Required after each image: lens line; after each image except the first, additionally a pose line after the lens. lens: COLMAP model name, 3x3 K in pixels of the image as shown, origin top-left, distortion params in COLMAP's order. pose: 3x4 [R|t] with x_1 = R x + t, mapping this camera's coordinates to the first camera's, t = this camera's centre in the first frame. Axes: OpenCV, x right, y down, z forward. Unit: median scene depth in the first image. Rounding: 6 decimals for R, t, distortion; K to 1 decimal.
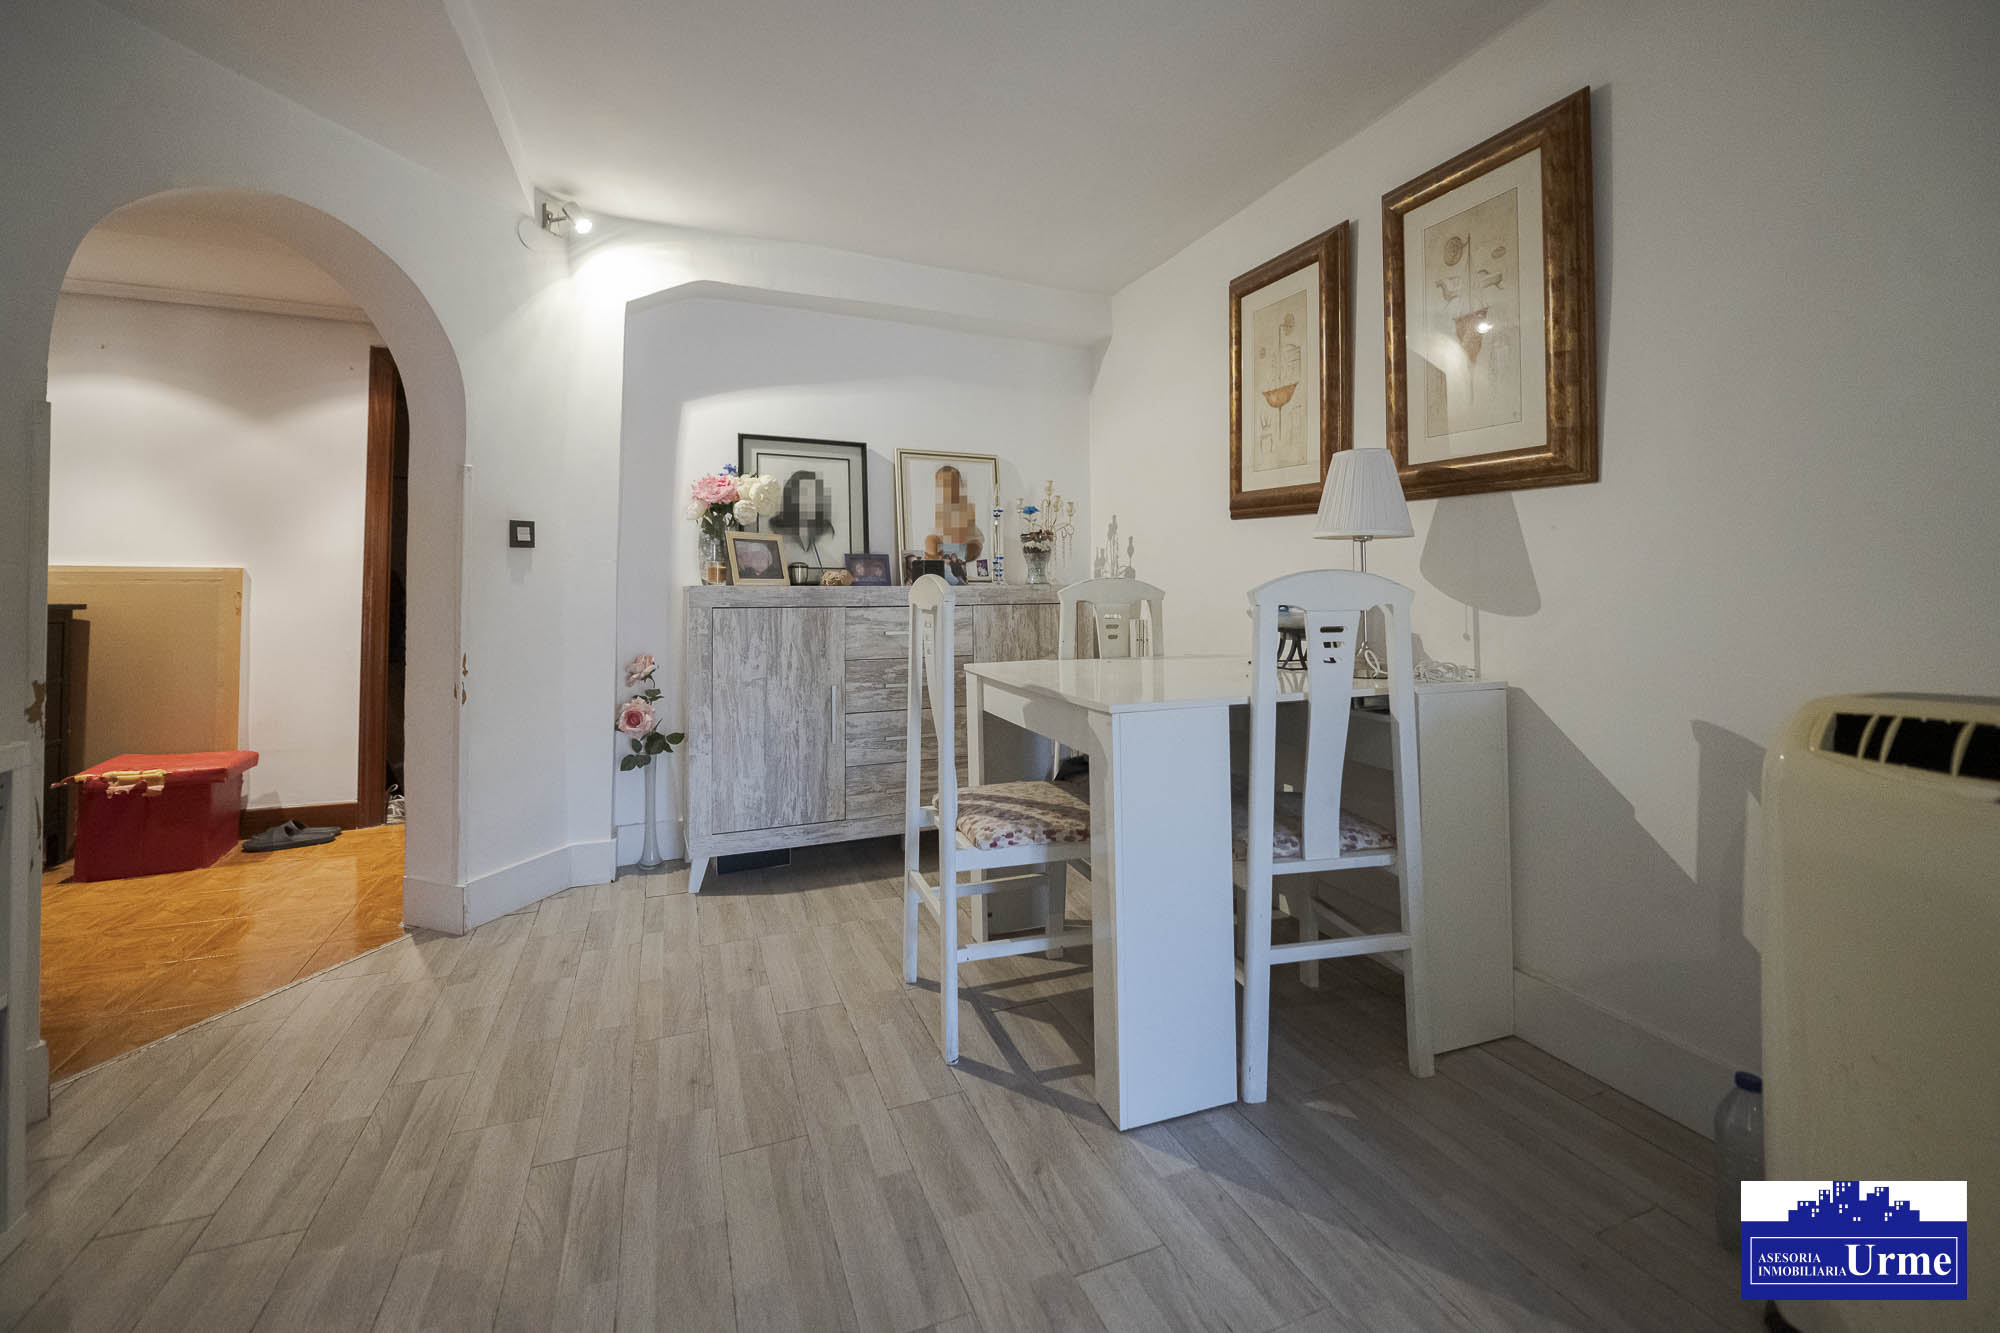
lens RADIAL K [[826.1, 0, 967.3], [0, 826.1, 558.6], [0, 0, 1]] dist [-0.001926, -0.001996]
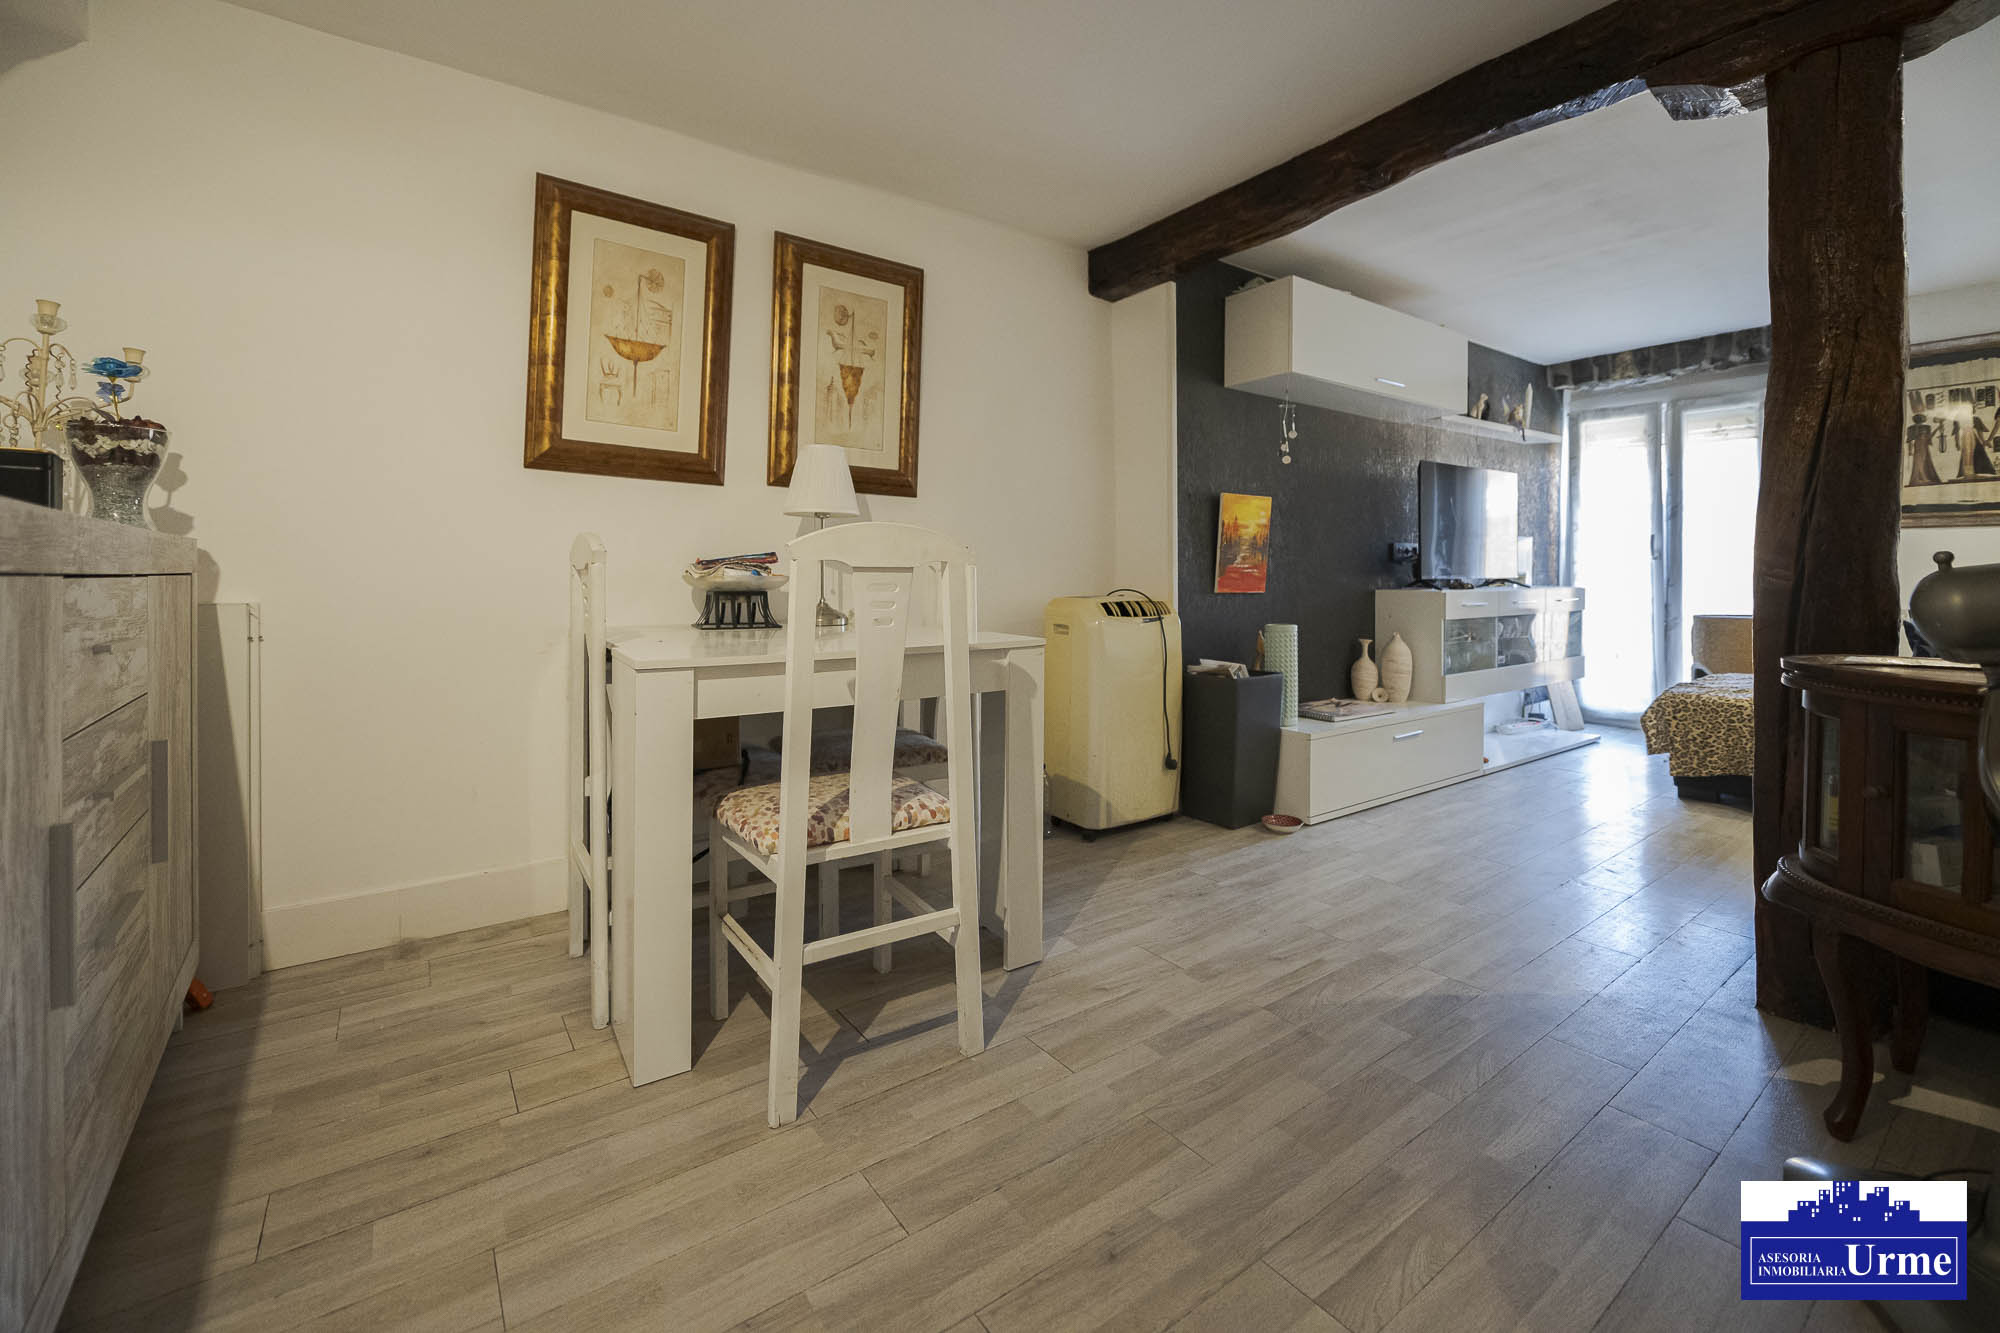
lens RADIAL K [[826.1, 0, 991.5], [0, 826.1, 572.7], [0, 0, 1]] dist [-0.001926, -0.001996]
pose [[-0.258919, 0.005668, 0.965882, -0.817496], [-0.034518, 0.999290, -0.015117, 0.073034], [-0.965282, -0.037255, -0.258539, 1.096111]]
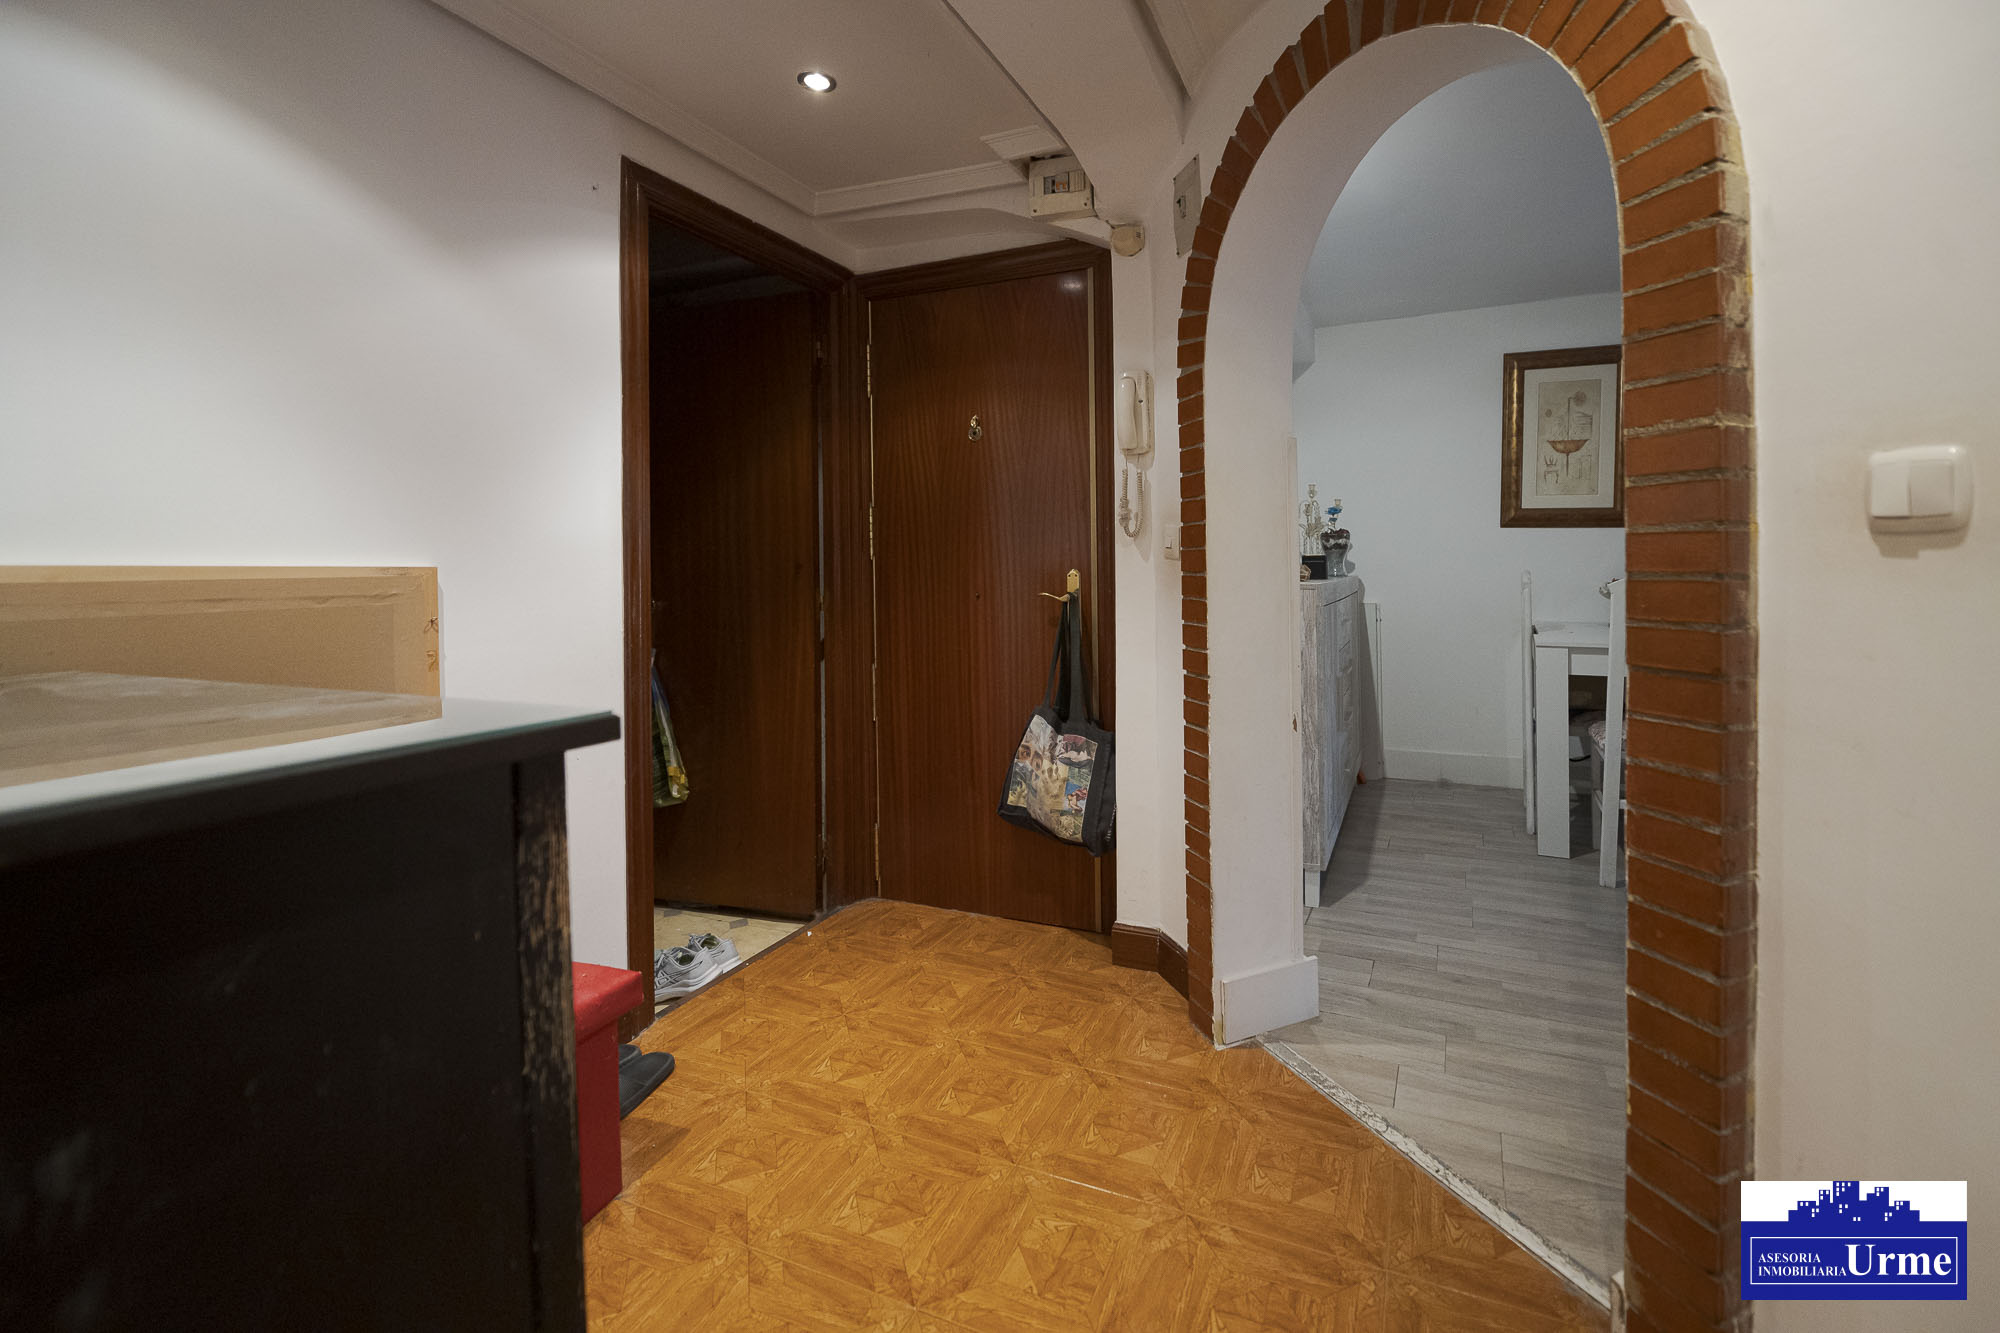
lens RADIAL K [[826.1, 0, 1098.8], [0, 826.1, 572.5], [0, 0, 1]] dist [-0.001926, -0.001996]
pose [[0.703710, -0.011603, 0.710392, -1.634123], [-0.010736, 0.999579, 0.026961, -0.002792], [-0.710406, -0.026600, 0.703289, 0.718784]]
